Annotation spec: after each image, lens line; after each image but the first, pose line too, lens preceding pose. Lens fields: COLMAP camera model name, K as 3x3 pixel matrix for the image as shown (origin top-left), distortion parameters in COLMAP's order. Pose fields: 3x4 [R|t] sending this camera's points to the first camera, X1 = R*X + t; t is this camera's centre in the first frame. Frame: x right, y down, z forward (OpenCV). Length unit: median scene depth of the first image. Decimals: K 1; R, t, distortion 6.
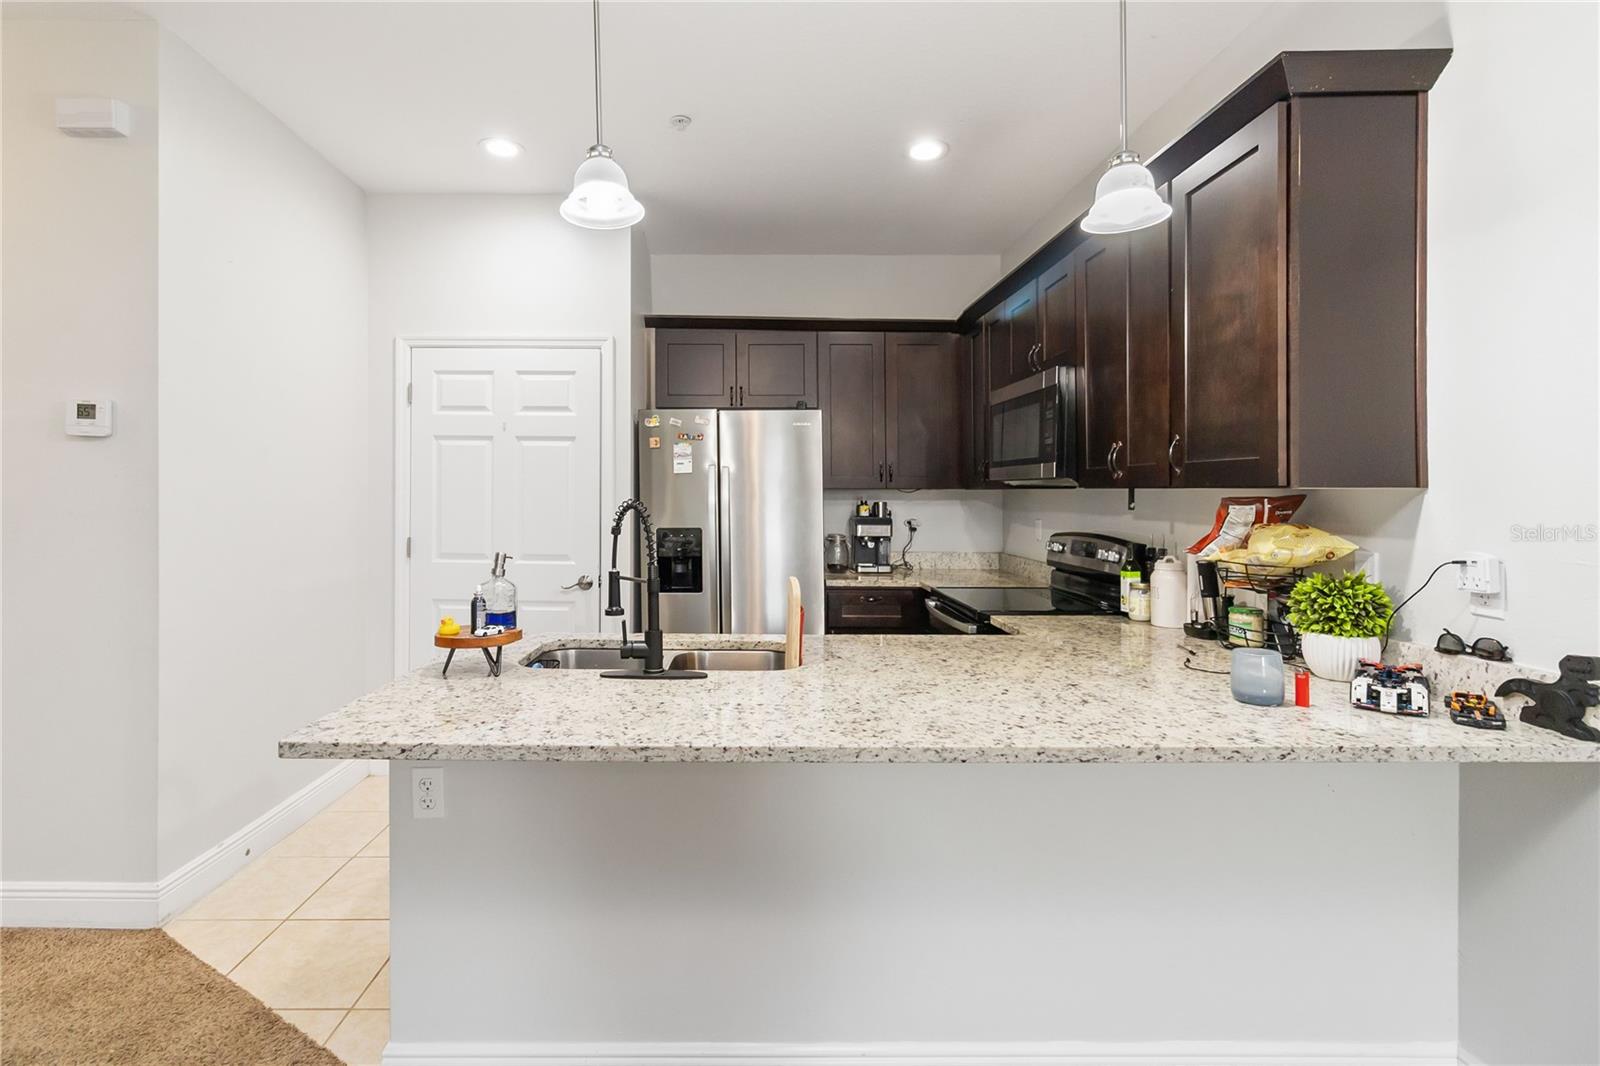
lens RADIAL K [[767.5, 0, 740.3], [0, 767.5, 490.8], [0, 0, 1]] dist [-0.002573, -0.000139]
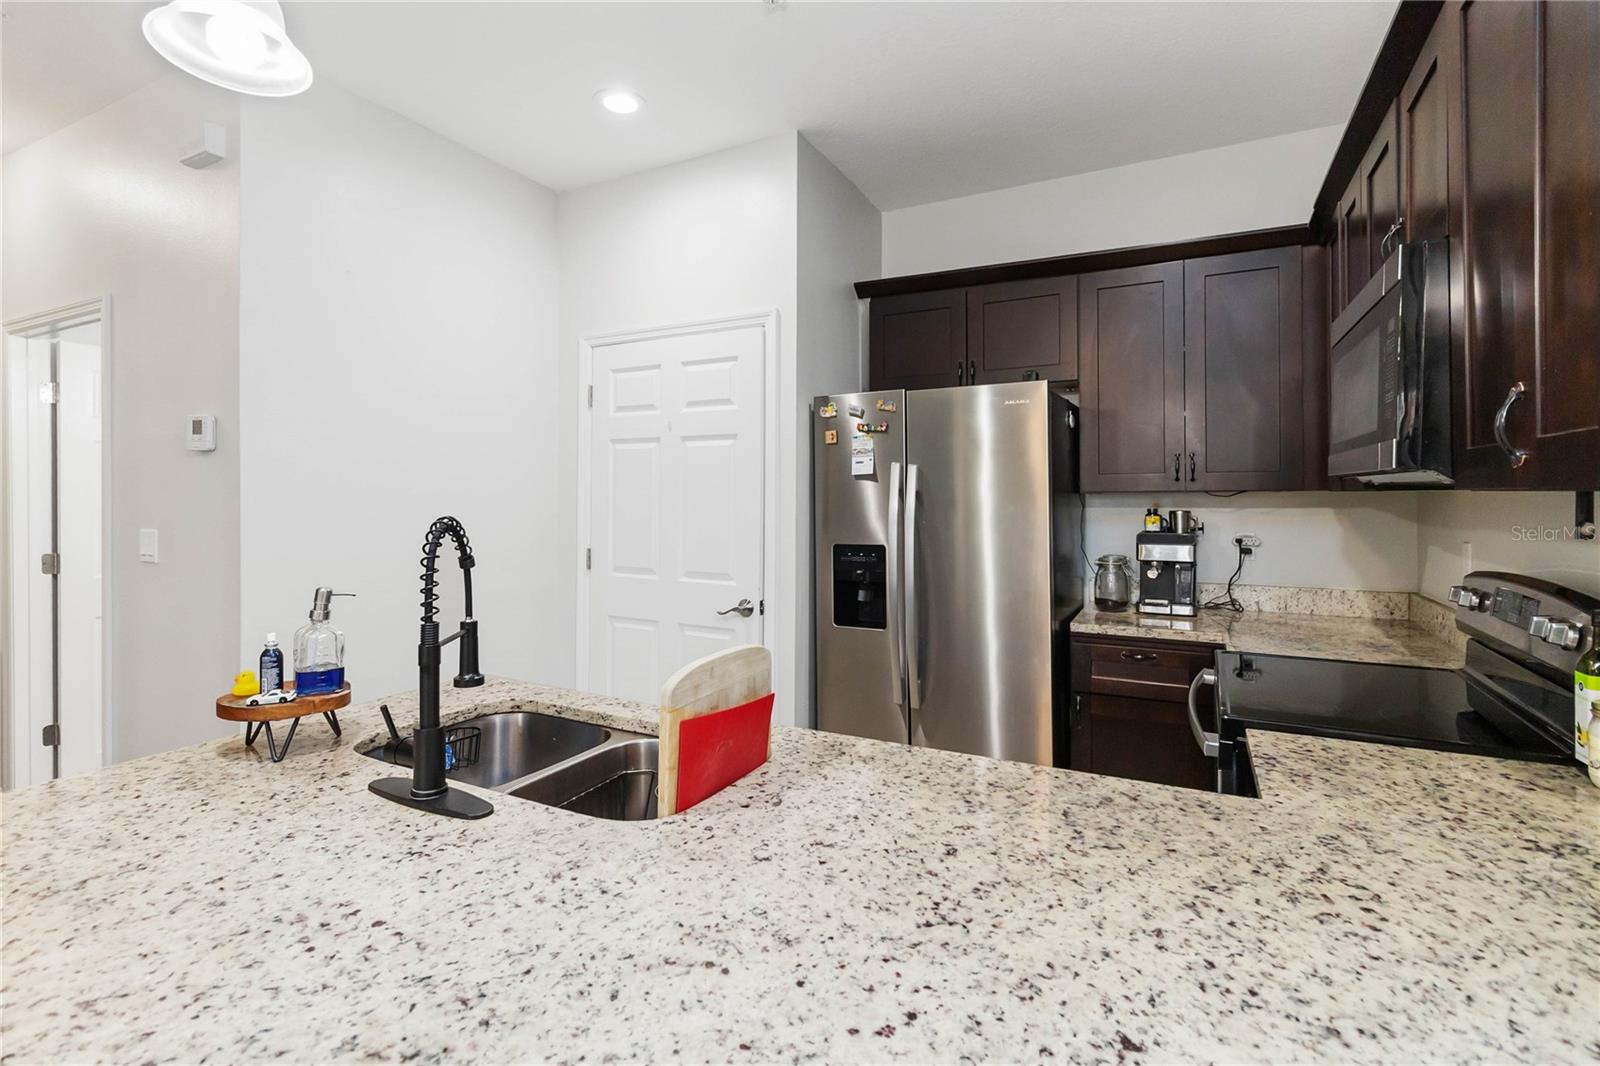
lens RADIAL K [[746.2, 0, 801.7], [0, 746.2, 493.8], [0, 0, 1]] dist [-0.001413, 0.000209]
pose [[0.887856, -0.007728, -0.460057, 0.294663], [0.008025, 0.999967, -0.001309, -0.003748], [0.460052, -0.002530, 0.887888, 0.396998]]
